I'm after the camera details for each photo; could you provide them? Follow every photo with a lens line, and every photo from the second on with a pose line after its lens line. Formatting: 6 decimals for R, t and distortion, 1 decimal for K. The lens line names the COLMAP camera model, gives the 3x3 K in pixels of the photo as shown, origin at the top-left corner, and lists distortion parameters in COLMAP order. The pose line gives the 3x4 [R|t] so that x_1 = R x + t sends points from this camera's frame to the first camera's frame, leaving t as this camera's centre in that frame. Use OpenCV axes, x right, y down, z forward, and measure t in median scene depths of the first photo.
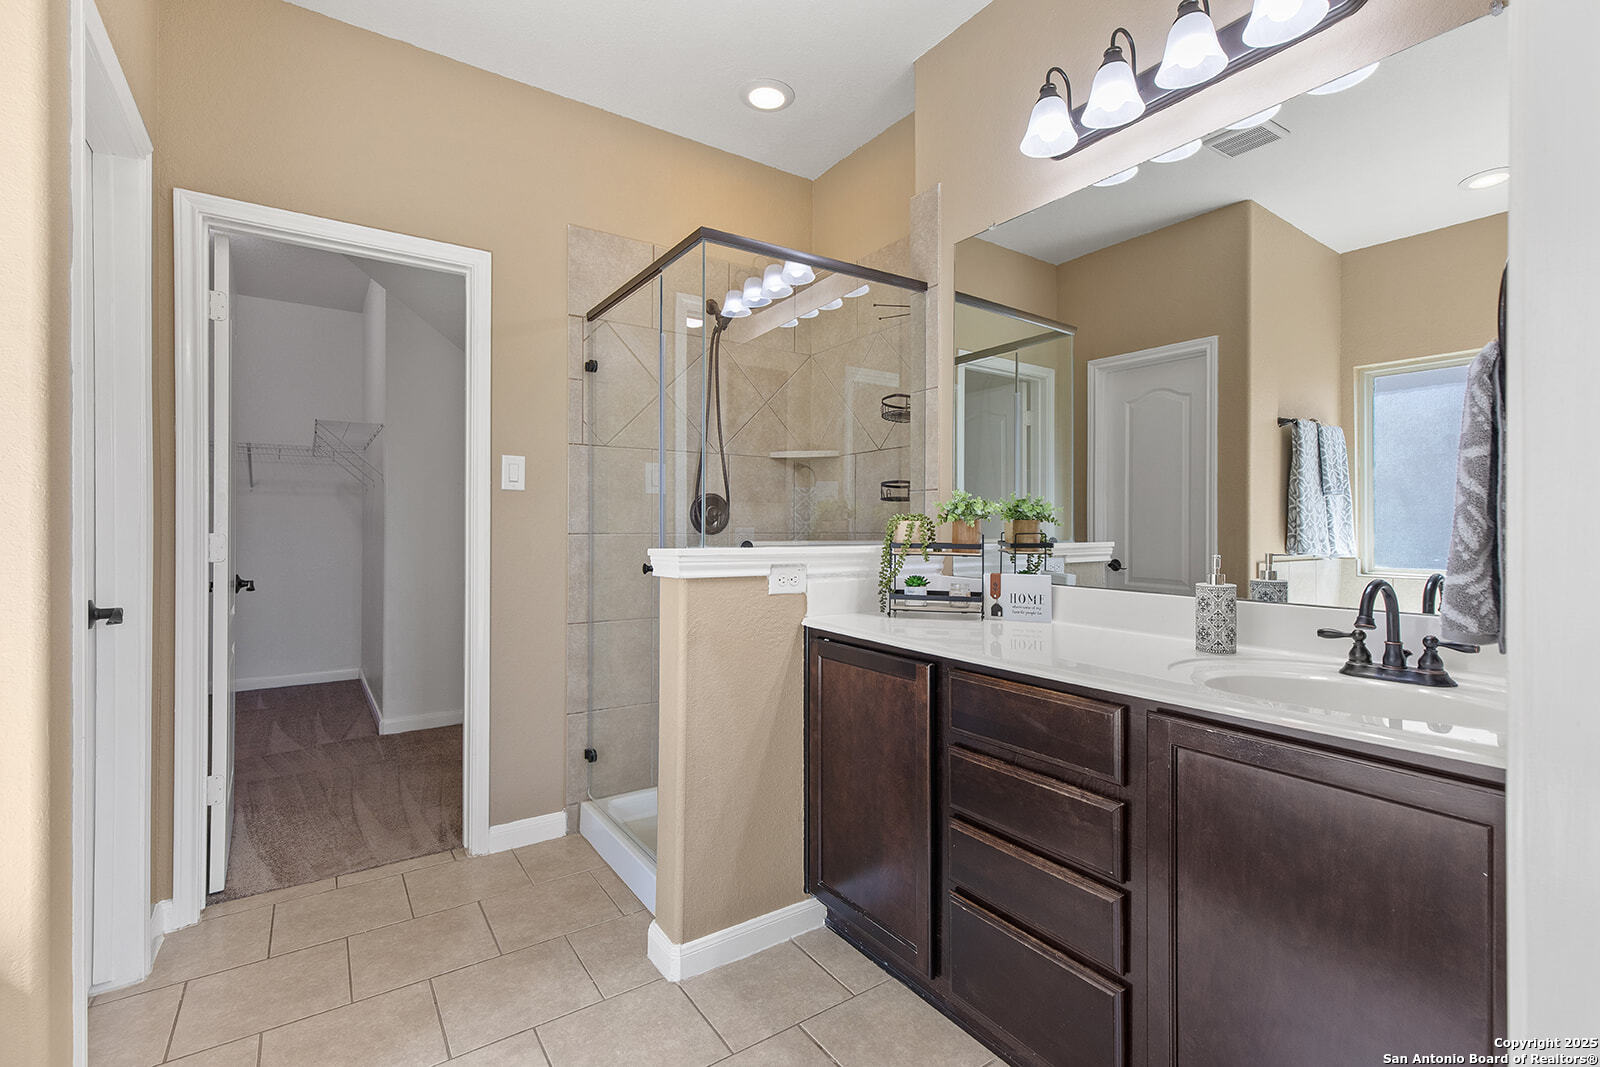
lens RADIAL K [[721.7, 0, 798.0], [0, 721.7, 525.2], [0, 0, 1]] dist [0.003897, 0.000384]
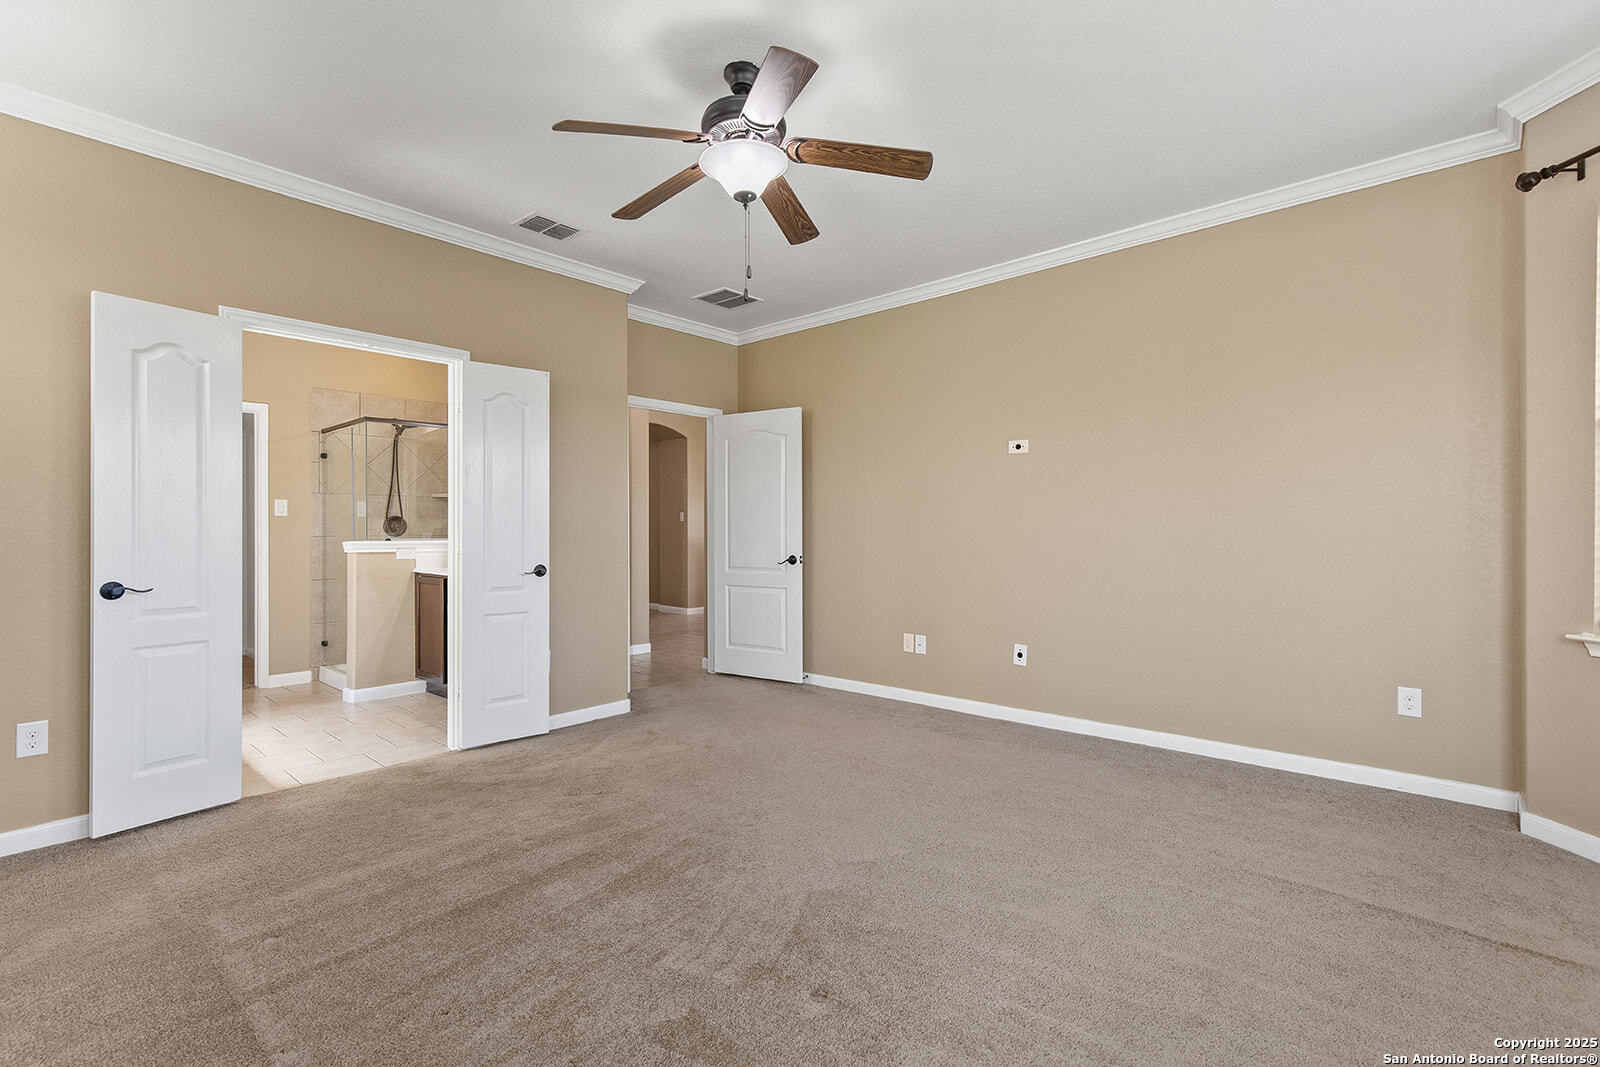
lens RADIAL K [[721.7, 0, 808.2], [0, 721.7, 530.6], [0, 0, 1]] dist [0.003897, 0.000384]
pose [[0.967475, -0.006642, 0.252880, 0.533051], [0.006281, 0.999978, 0.002234, -0.001638], [-0.252890, -0.000573, 0.967495, -1.360876]]
